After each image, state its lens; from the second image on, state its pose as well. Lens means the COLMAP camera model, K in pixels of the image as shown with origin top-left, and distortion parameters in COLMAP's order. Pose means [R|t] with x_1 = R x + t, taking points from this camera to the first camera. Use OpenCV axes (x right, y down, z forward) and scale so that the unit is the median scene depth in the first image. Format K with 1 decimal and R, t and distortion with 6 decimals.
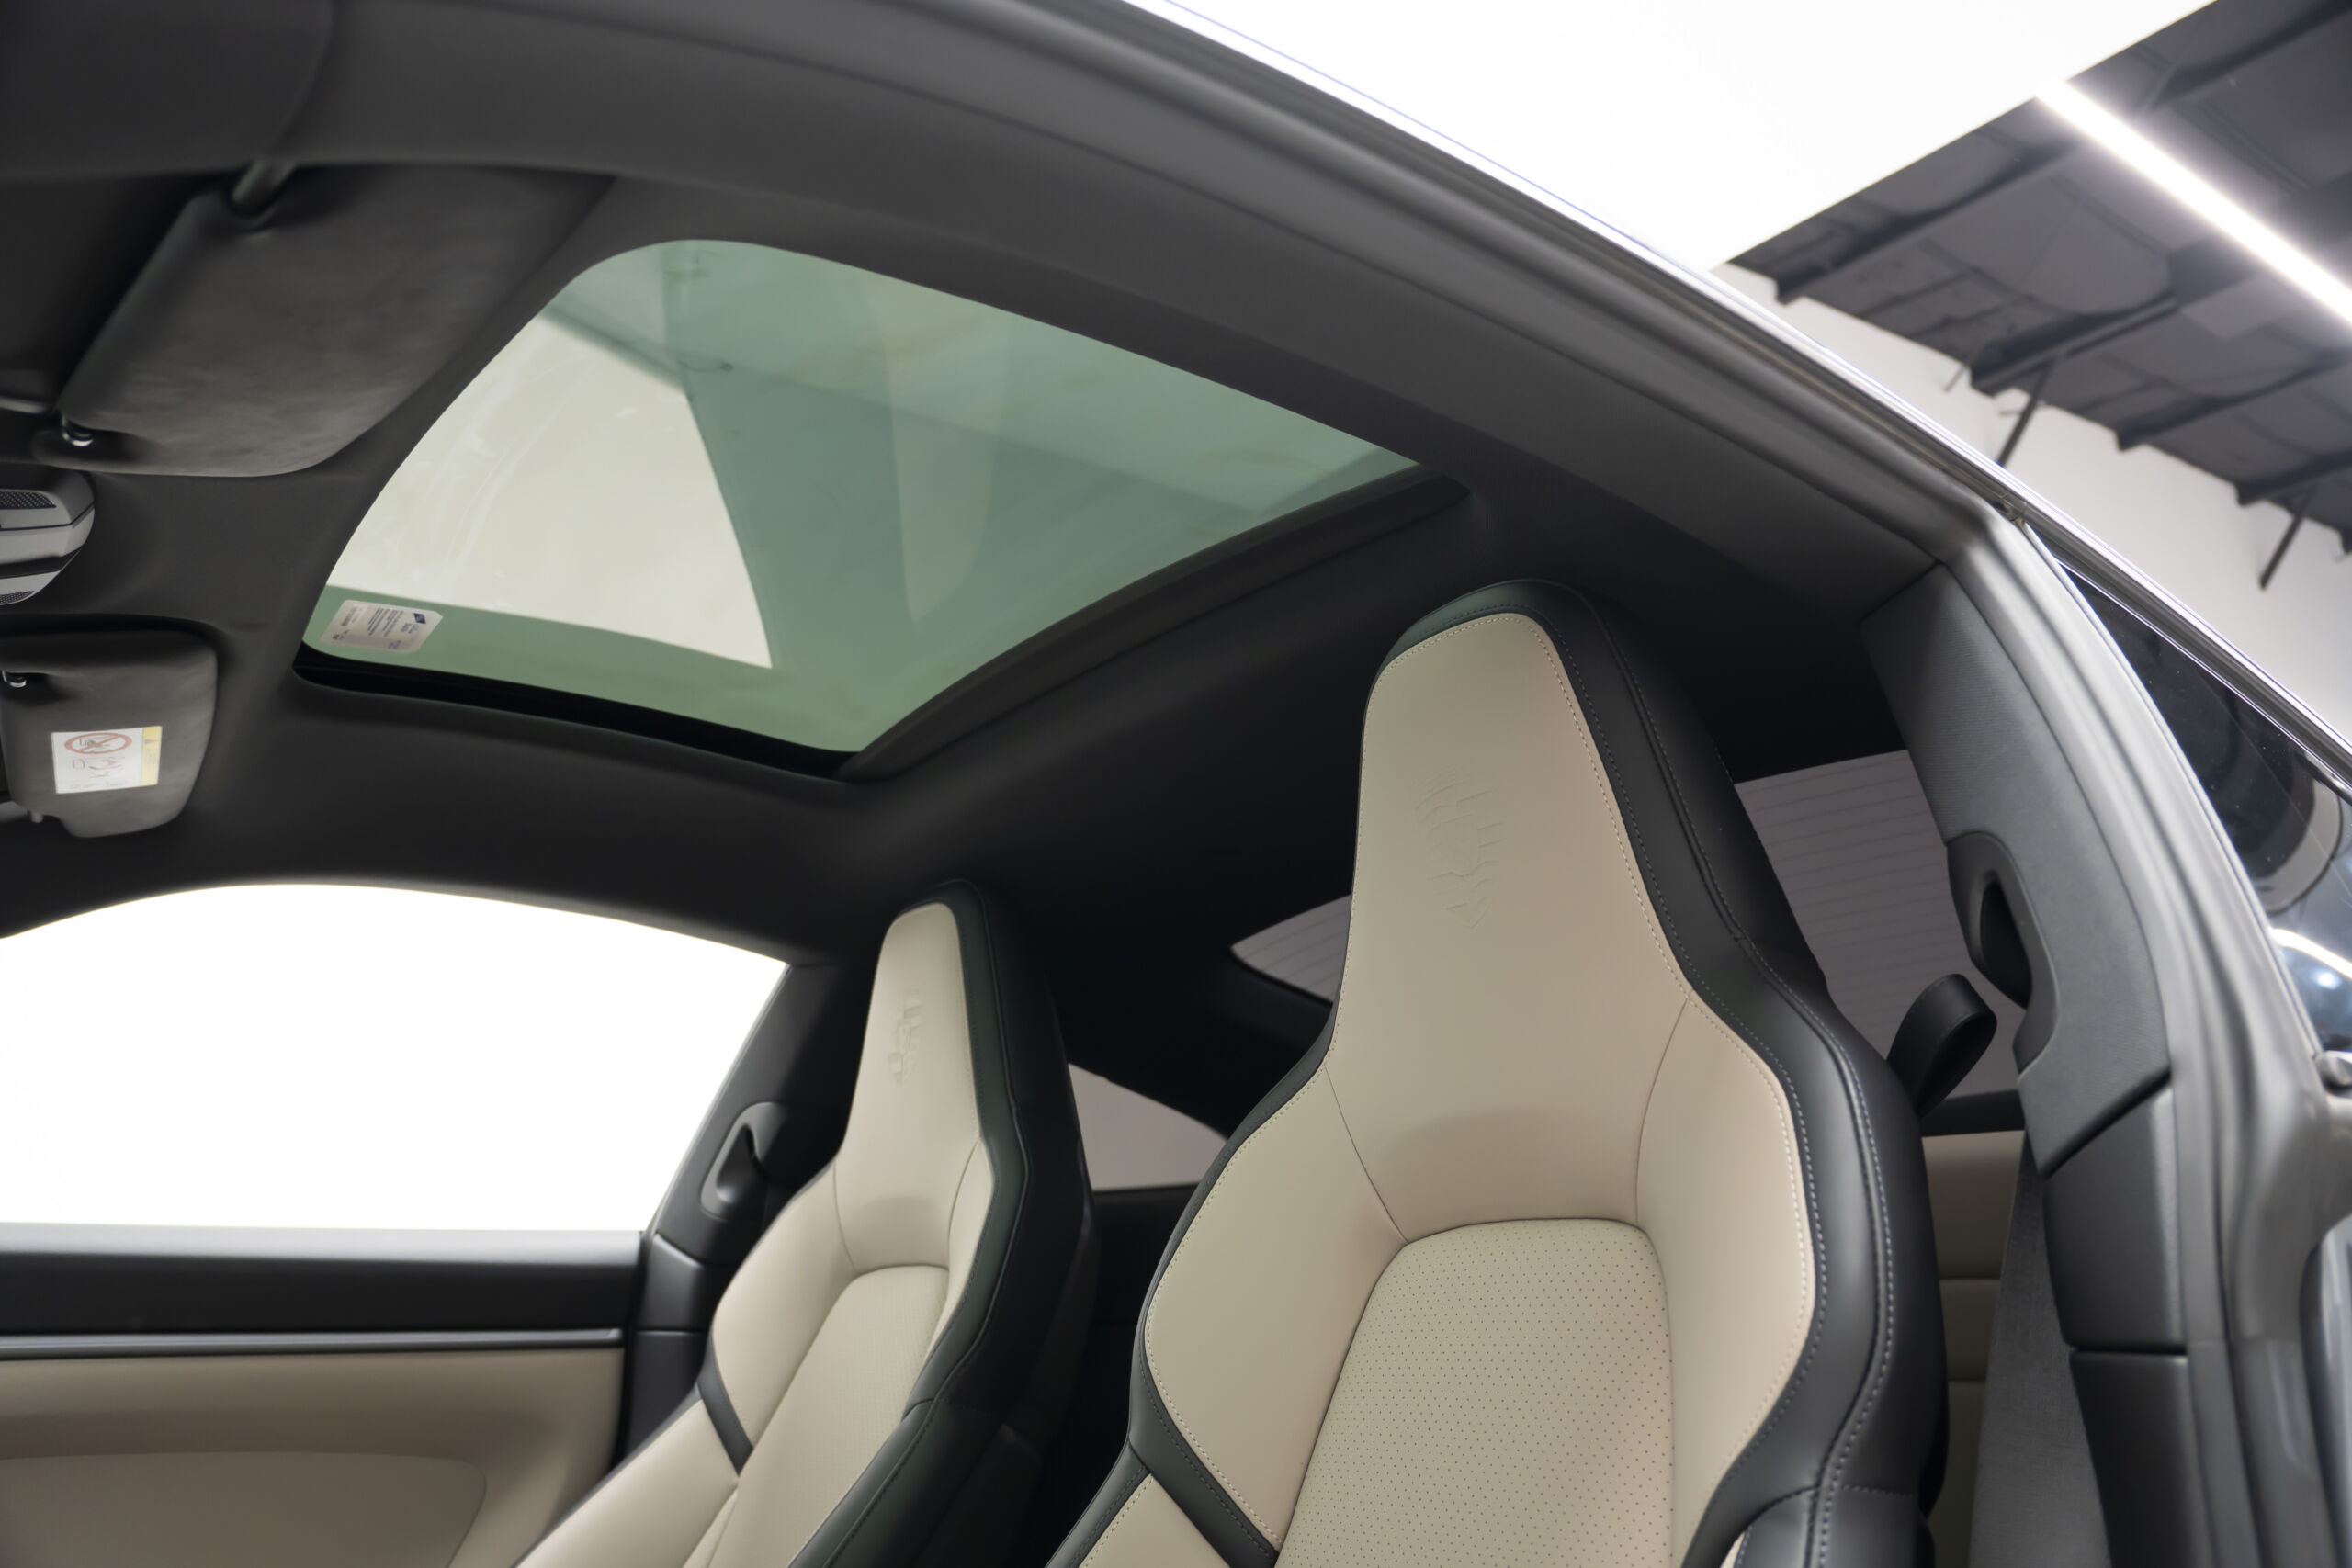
lens RADIAL K [[1924.7, 0, 1167.9], [0, 1924.7, 784.9], [0, 0, 1]] dist [-0.163671, 0.042011]
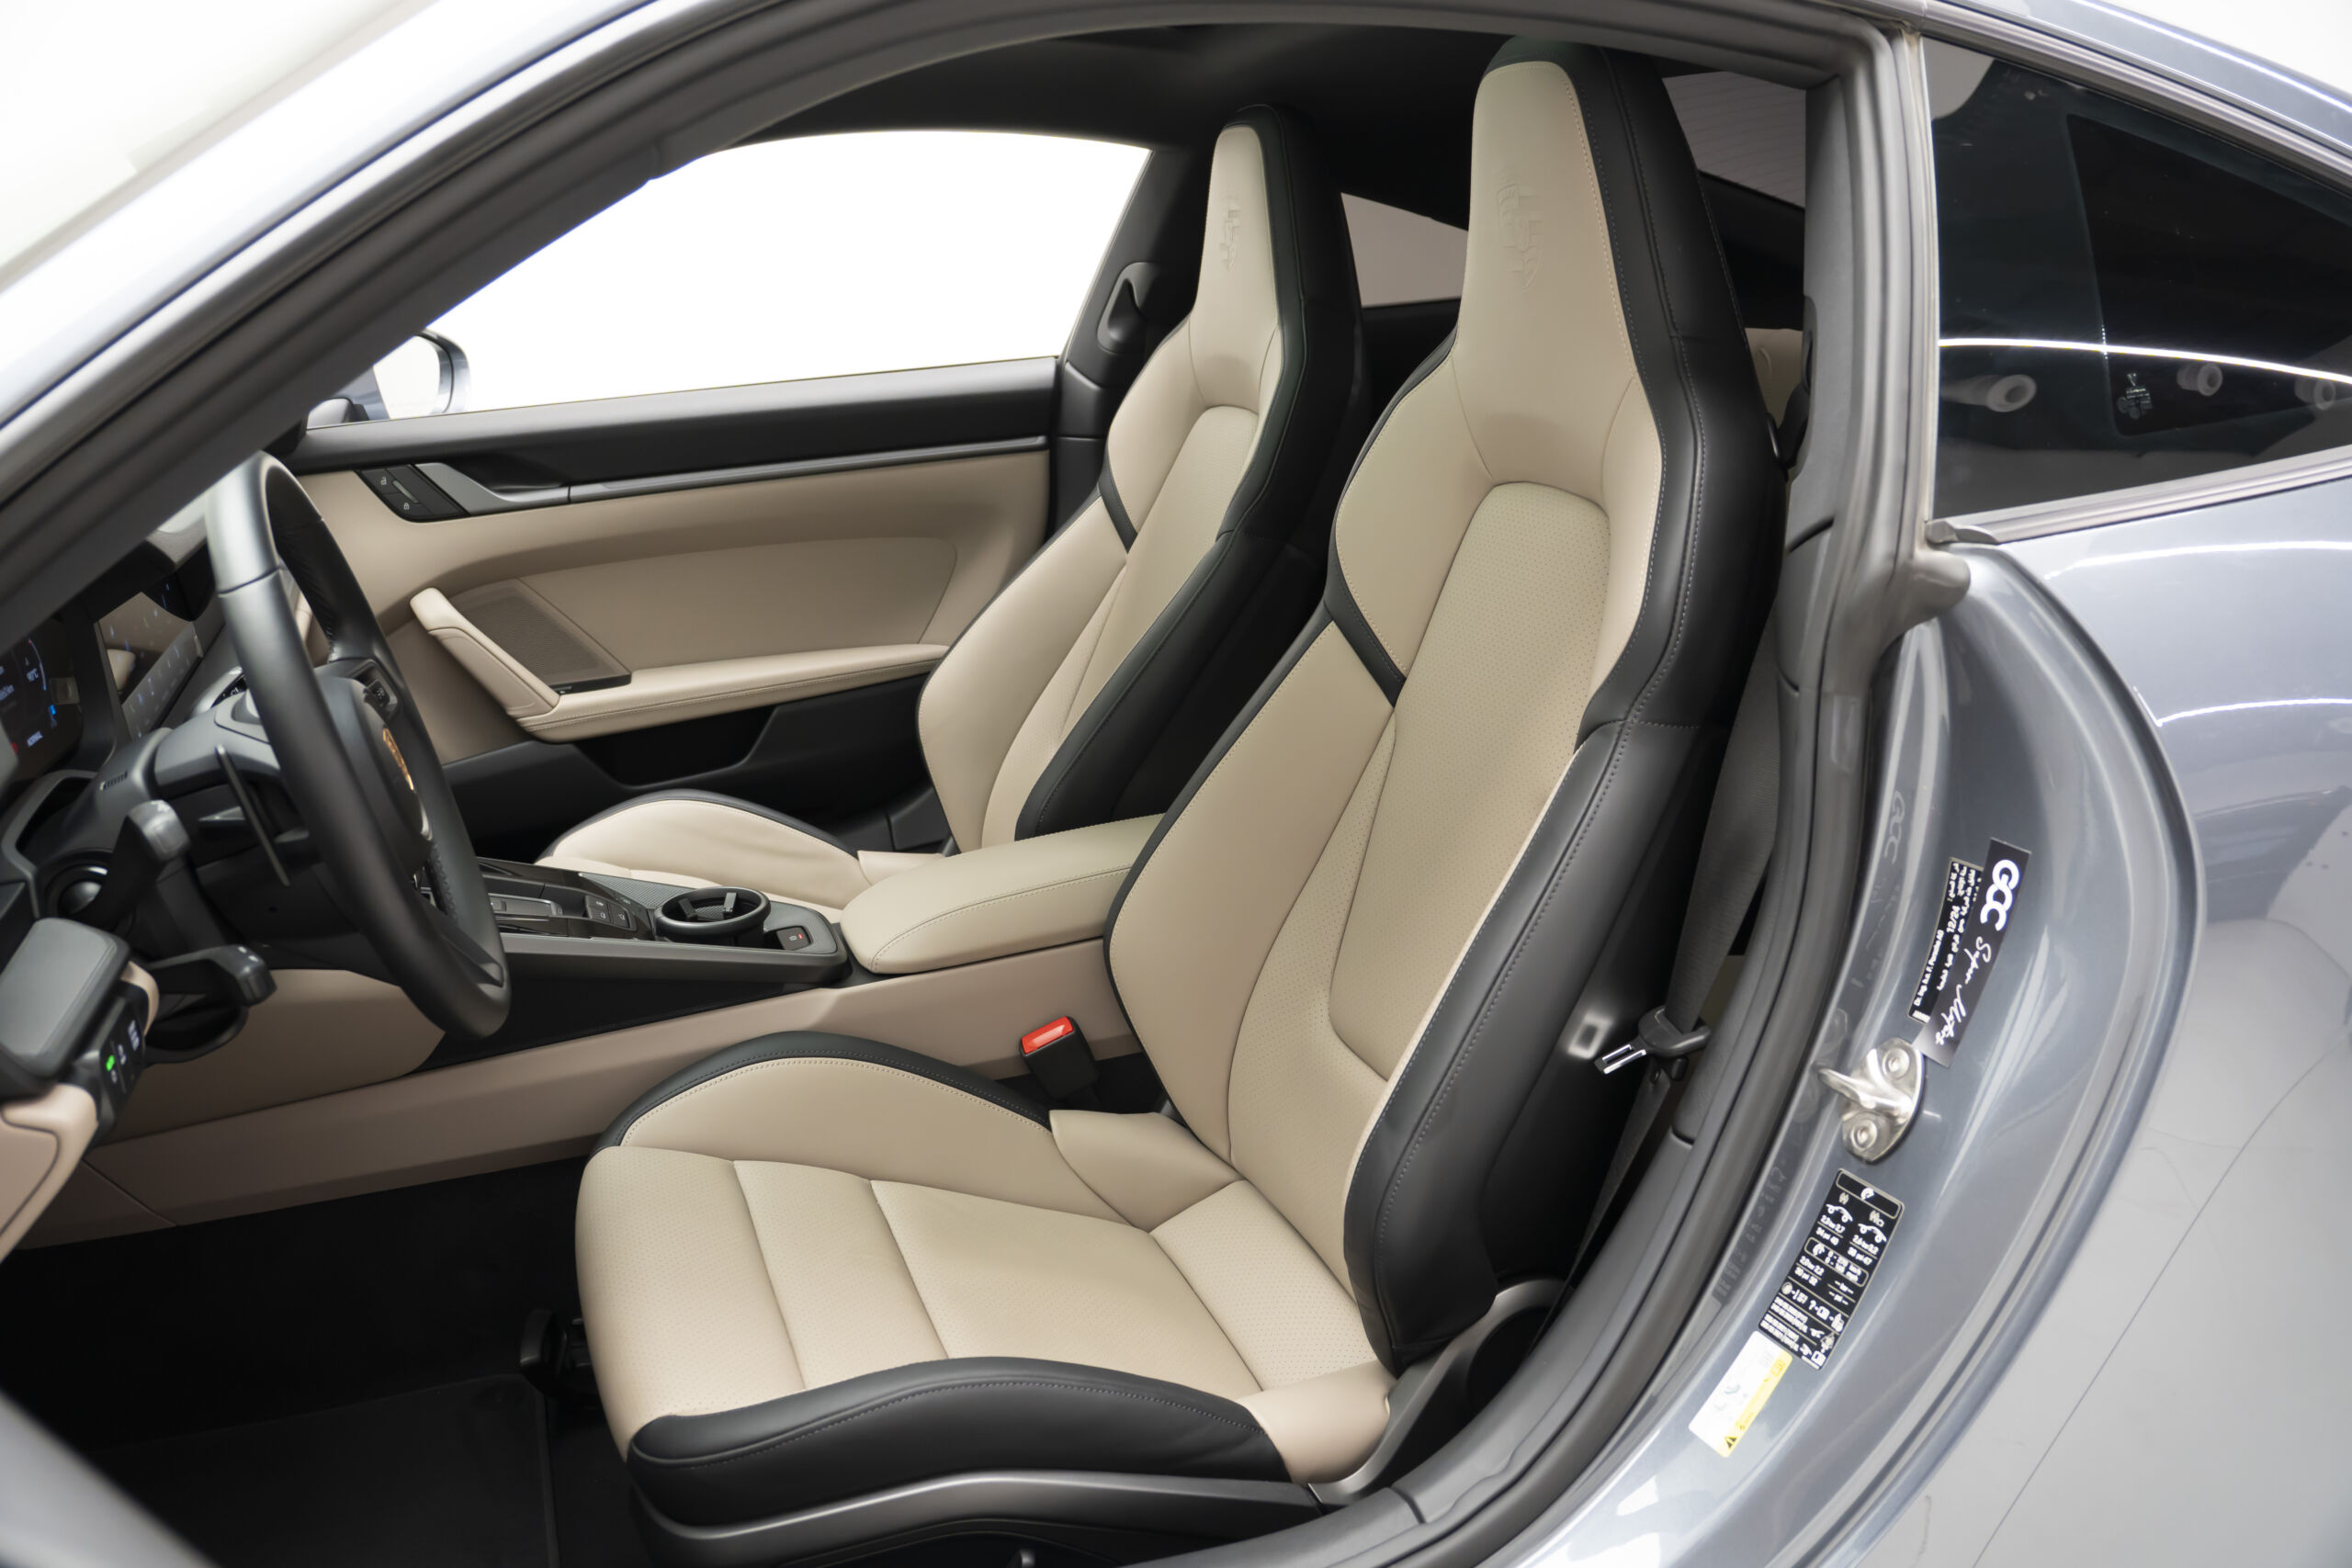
lens RADIAL K [[1924.7, 0, 1186.3], [0, 1924.7, 783.8], [0, 0, 1]] dist [-0.163671, 0.042011]
pose [[0.967233, 0.058705, -0.247009, 0.164317], [0.081916, 0.848712, 0.522473, -0.213621], [0.240311, -0.525588, 0.816093, -0.229460]]
